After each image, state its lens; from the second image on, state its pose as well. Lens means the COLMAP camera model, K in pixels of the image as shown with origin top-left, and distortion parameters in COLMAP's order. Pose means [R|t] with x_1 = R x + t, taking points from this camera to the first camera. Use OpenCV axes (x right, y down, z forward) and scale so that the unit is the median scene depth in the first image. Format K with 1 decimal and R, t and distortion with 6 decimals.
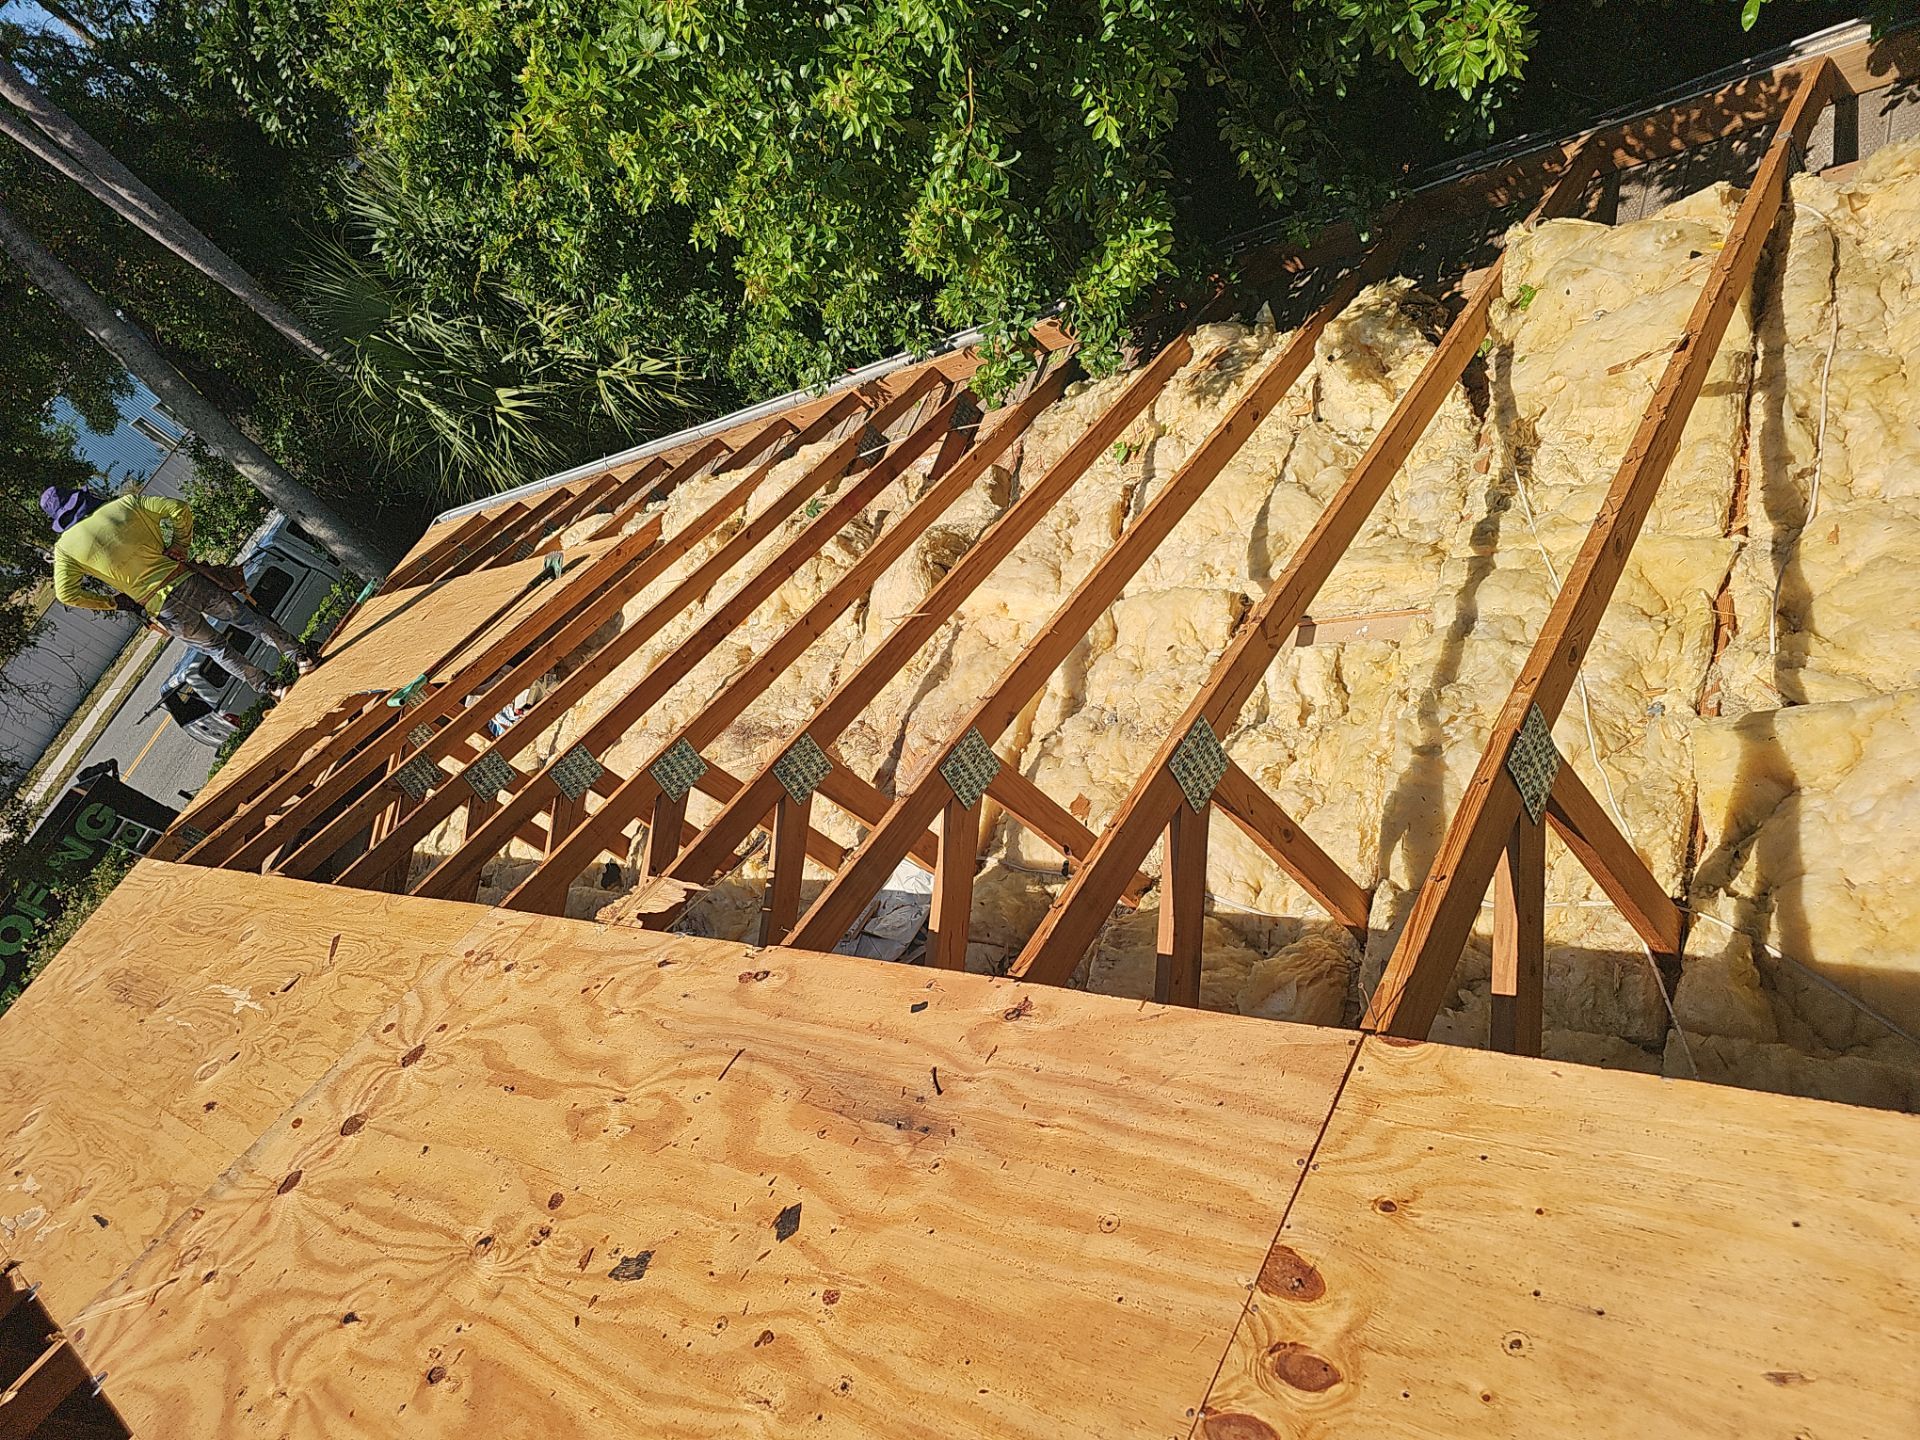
lens RADIAL K [[1272.1, 0, 1014.1], [0, 1272.1, 765.9], [0, 0, 1]] dist [0.041122, -0.049326]
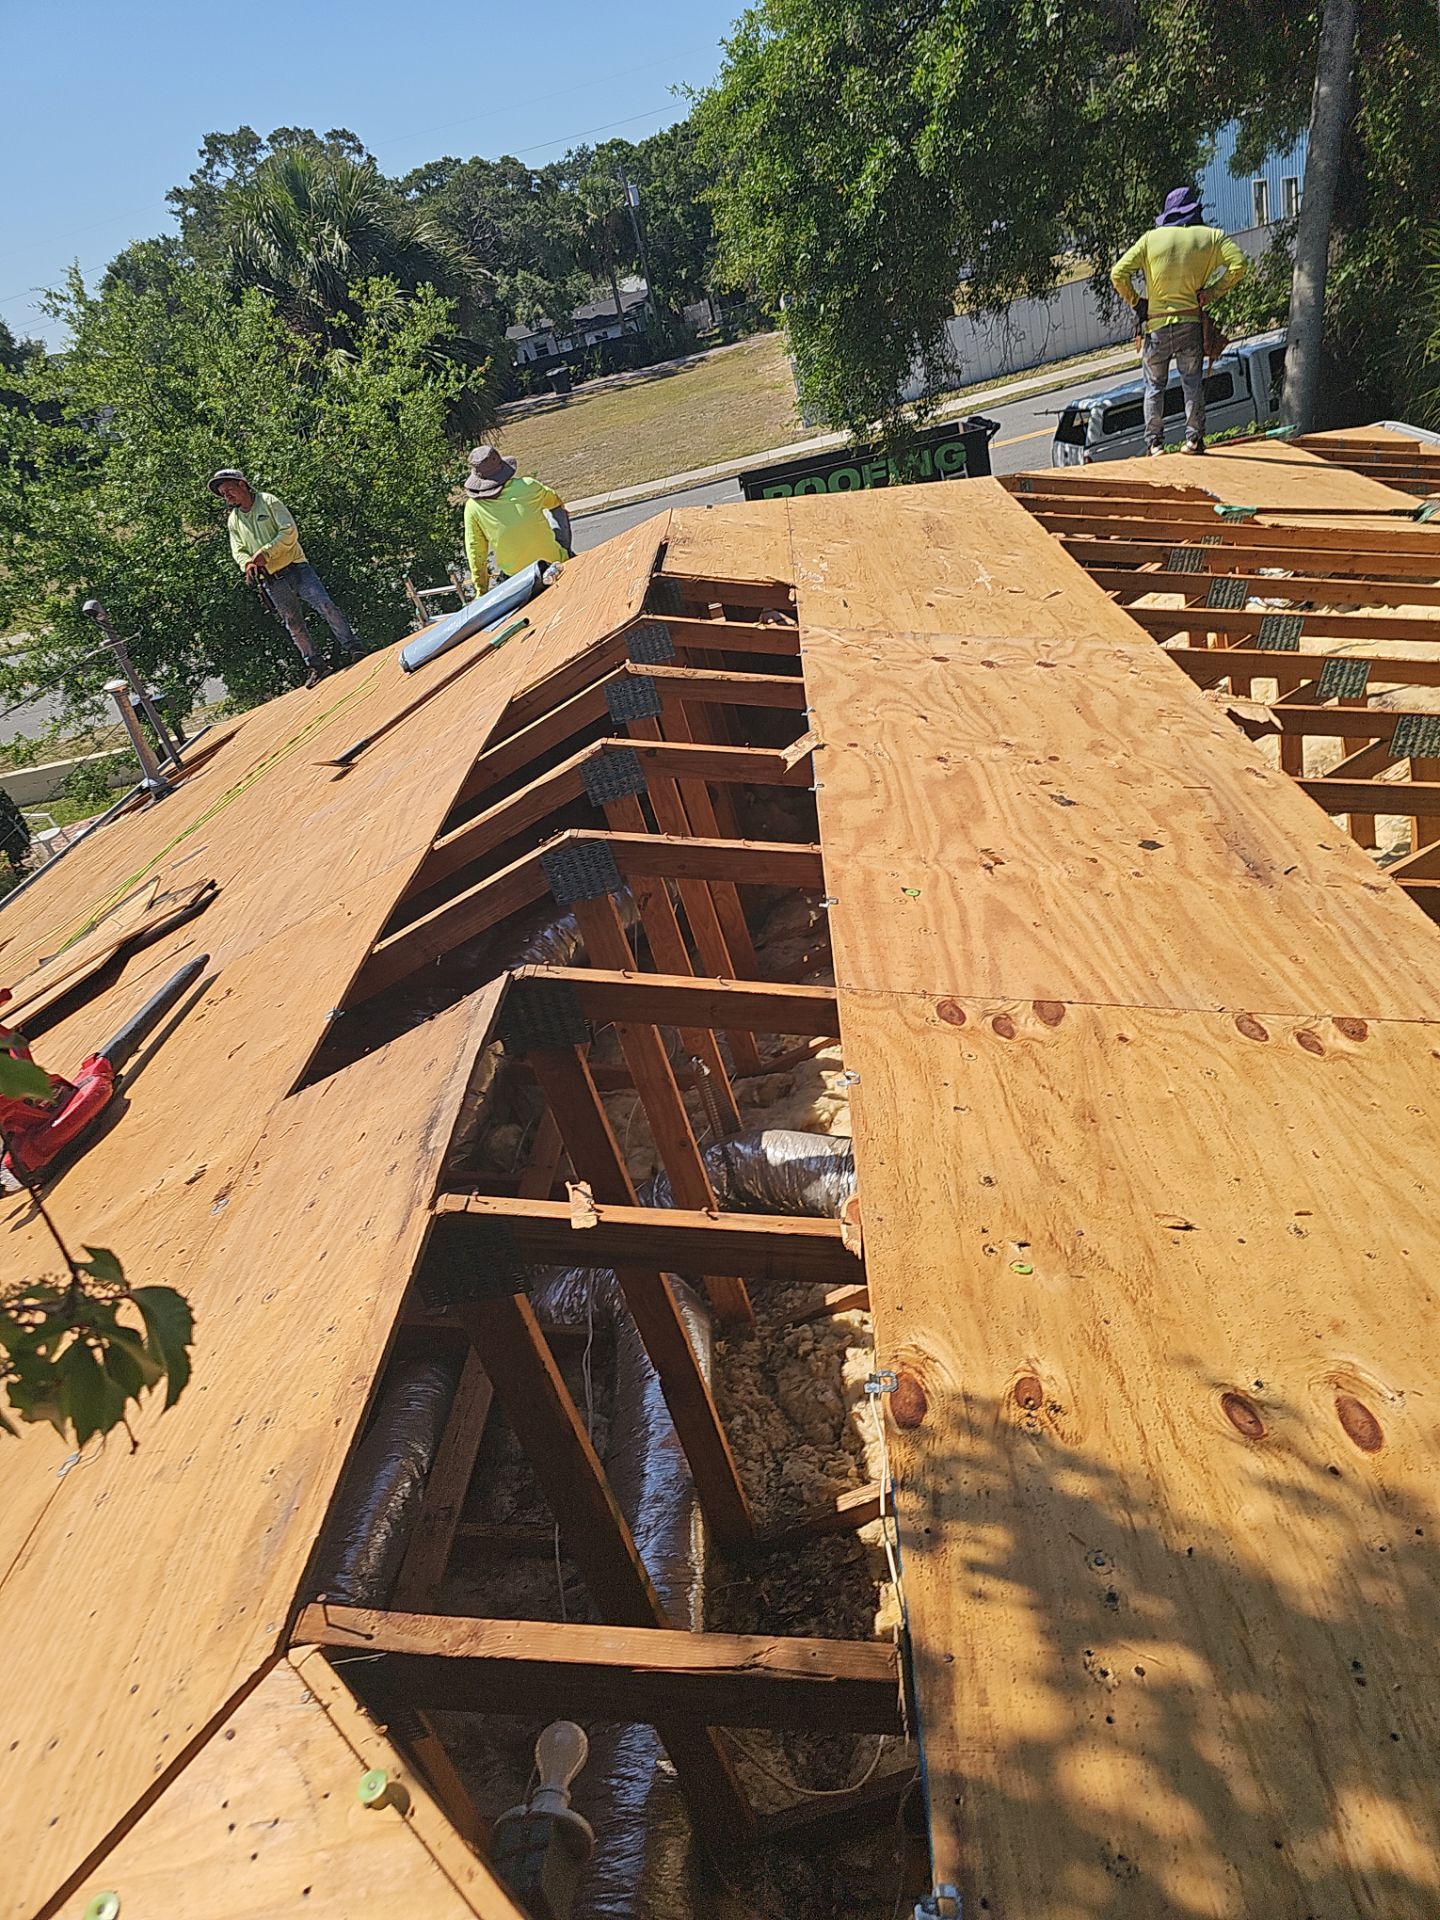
lens RADIAL K [[1269.2, 0, 691.5], [0, 1269.2, 968.1], [0, 0, 1]] dist [0.047509, -0.040445]
pose [[0.457976, 0.788105, -0.411277, 0.079826], [-0.684447, 0.607831, 0.402584, 0.050833], [0.567265, 0.097124, 0.817788, -0.140064]]
